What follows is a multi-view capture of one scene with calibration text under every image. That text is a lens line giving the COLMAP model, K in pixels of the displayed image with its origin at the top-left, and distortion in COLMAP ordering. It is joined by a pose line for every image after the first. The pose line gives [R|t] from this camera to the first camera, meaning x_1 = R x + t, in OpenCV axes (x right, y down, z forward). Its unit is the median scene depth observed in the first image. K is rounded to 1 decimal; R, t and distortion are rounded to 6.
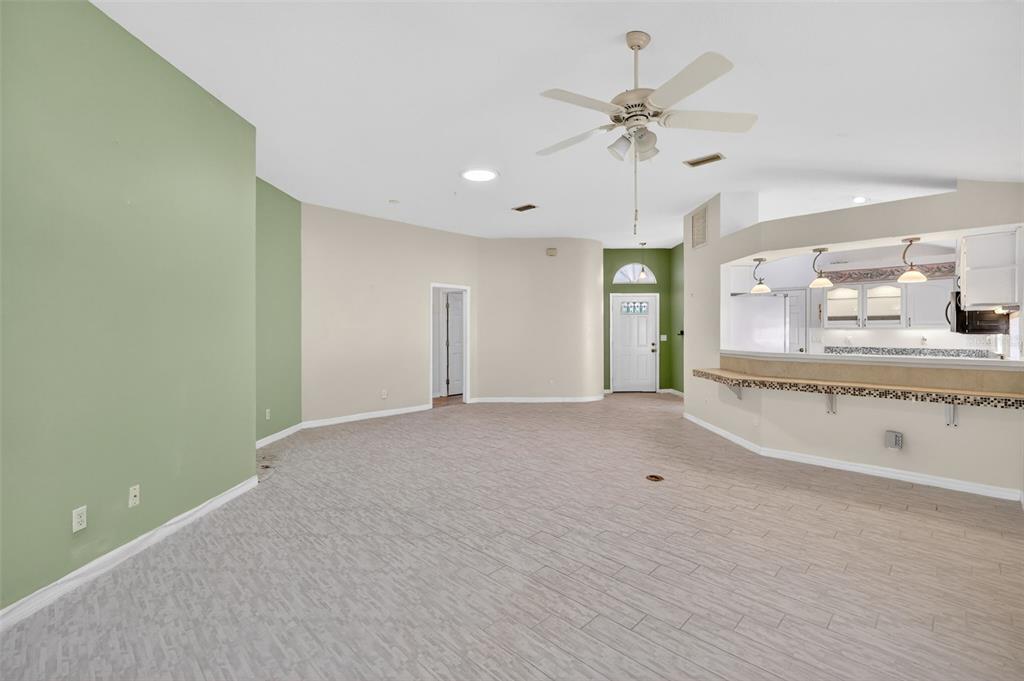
lens RADIAL K [[459.9, 0, 512.7], [0, 459.9, 337.6], [0, 0, 1]] dist [0.005524, 0.001548]
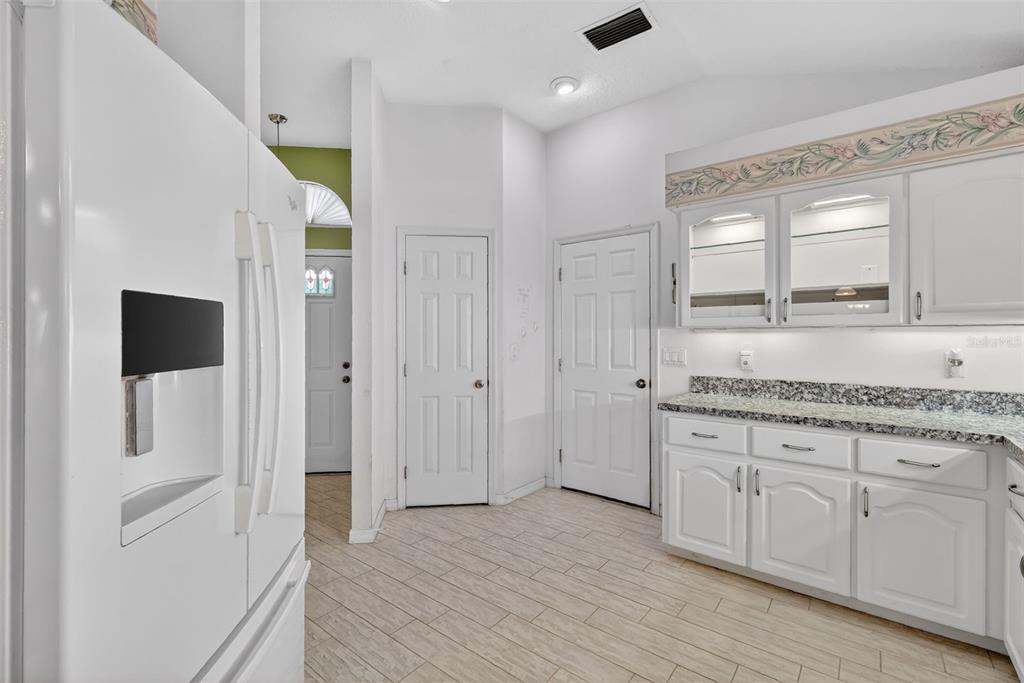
lens RADIAL K [[459.9, 0, 514.2], [0, 459.9, 339.6], [0, 0, 1]] dist [0.005524, 0.001548]
pose [[0.994001, 0.004603, 0.109276, 0.524330], [-0.003010, 0.999887, -0.014743, -0.005386], [-0.109332, 0.014326, 0.993902, 0.679675]]
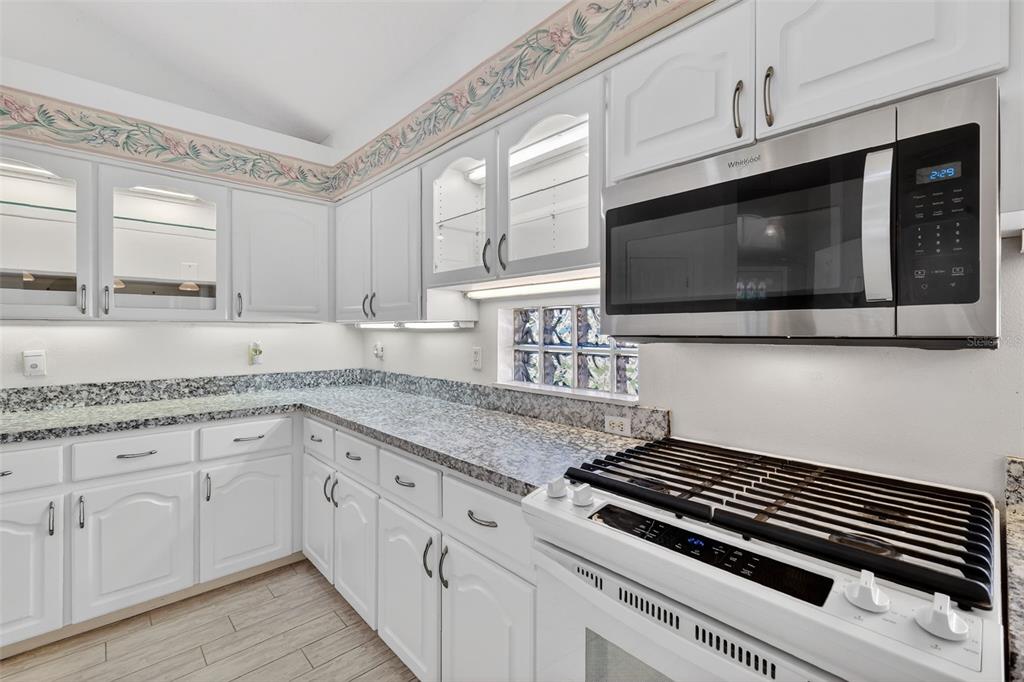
lens RADIAL K [[459.9, 0, 514.8], [0, 459.9, 333.8], [0, 0, 1]] dist [0.005524, 0.001548]
pose [[0.027687, -0.000451, 0.999617, 0.475094], [0.020553, 0.999789, -0.000118, -0.006232], [-0.999405, 0.020548, 0.027690, 0.729476]]
